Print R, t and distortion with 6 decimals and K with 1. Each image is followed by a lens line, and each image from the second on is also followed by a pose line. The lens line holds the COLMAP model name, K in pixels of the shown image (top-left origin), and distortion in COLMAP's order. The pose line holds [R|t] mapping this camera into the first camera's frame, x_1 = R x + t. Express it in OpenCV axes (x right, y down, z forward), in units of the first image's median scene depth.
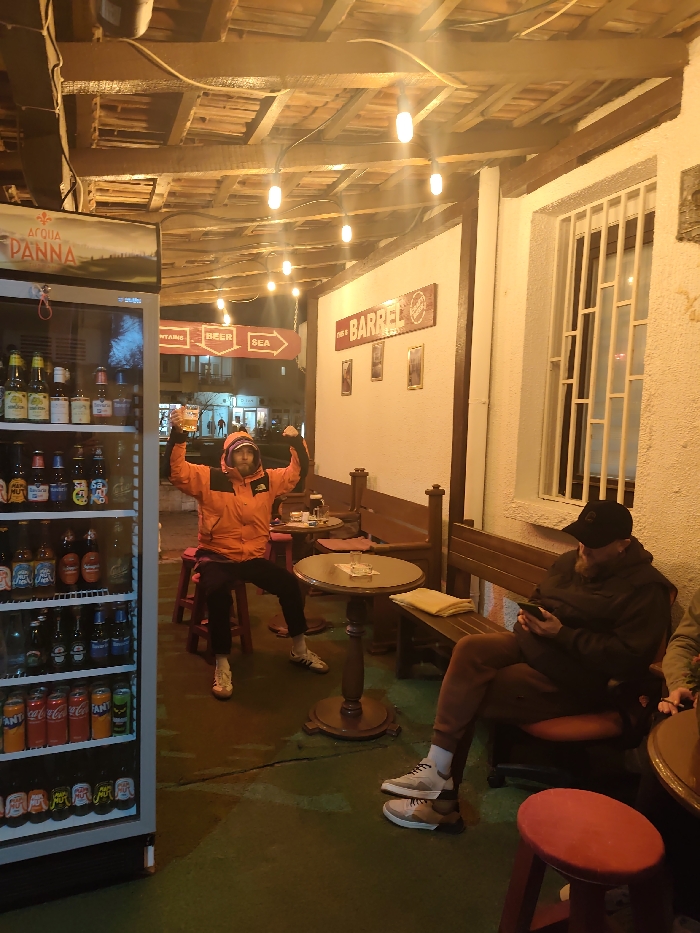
lens RADIAL K [[644.4, 0, 355.2], [0, 644.4, 470.7], [0, 0, 1]] dist [0.027879, -0.041809]
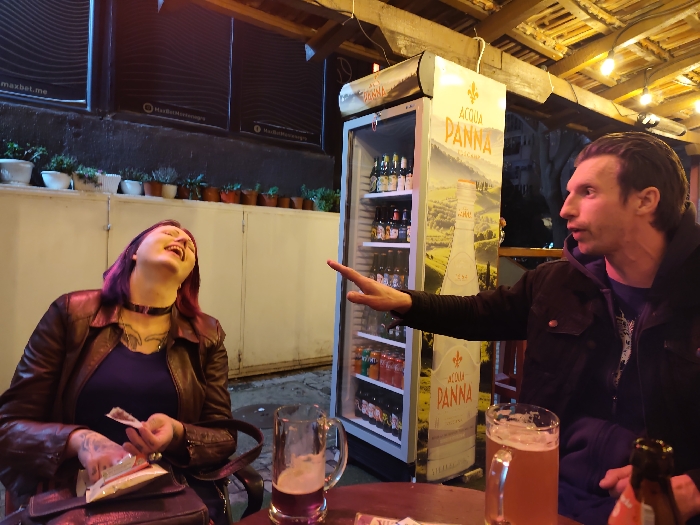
lens RADIAL K [[483.4, 0, 352.3], [0, 483.4, 260.3], [0, 0, 1]] dist [0.027879, -0.041809]
pose [[0.266010, -0.004941, -0.963957, 0.219876], [-0.089548, 0.995536, -0.029814, 0.046427], [0.959802, 0.094252, 0.264381, 0.170236]]
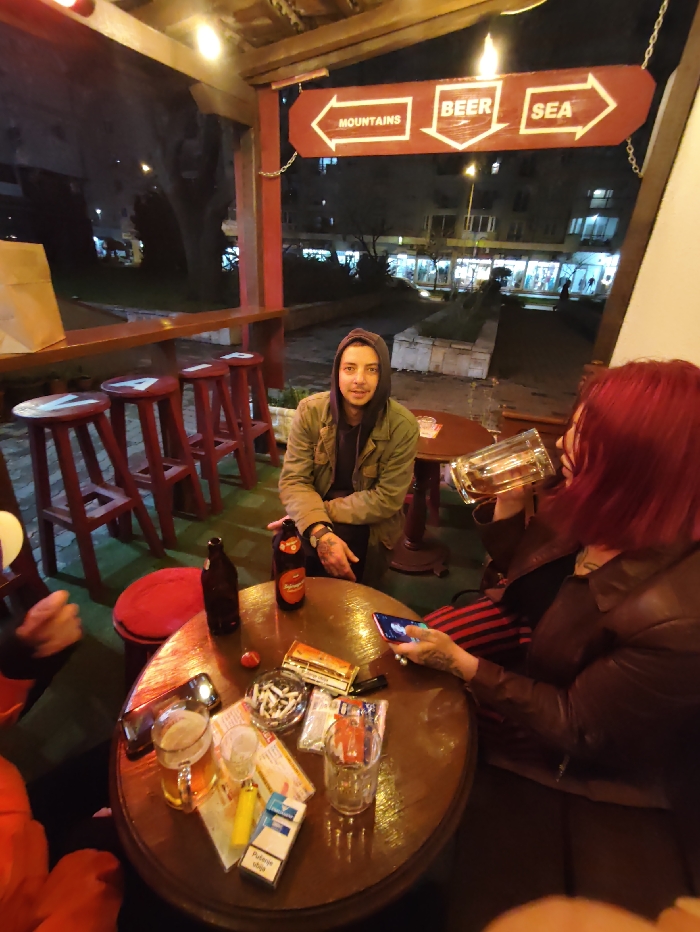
lens RADIAL K [[400.6, 0, 347.3], [0, 400.6, 461.7], [0, 0, 1]] dist [-0.002786, -0.000592]
pose [[0.745258, 0.299265, -0.595845, 0.000056], [-0.072571, 0.924717, 0.373673, -0.054104], [0.662815, -0.235241, 0.710871, 0.640193]]
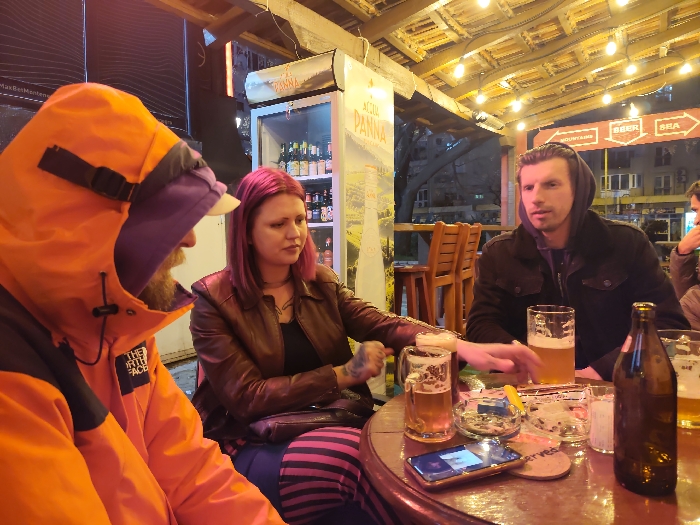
lens RADIAL K [[483.4, 0, 350.8], [0, 483.4, 269.1], [0, 0, 1]] dist [0.027879, -0.041809]
pose [[0.577981, 0.004005, -0.816040, 0.223888], [-0.015377, 0.999864, -0.005984, 0.060421], [0.815905, 0.016007, 0.577964, 0.088196]]
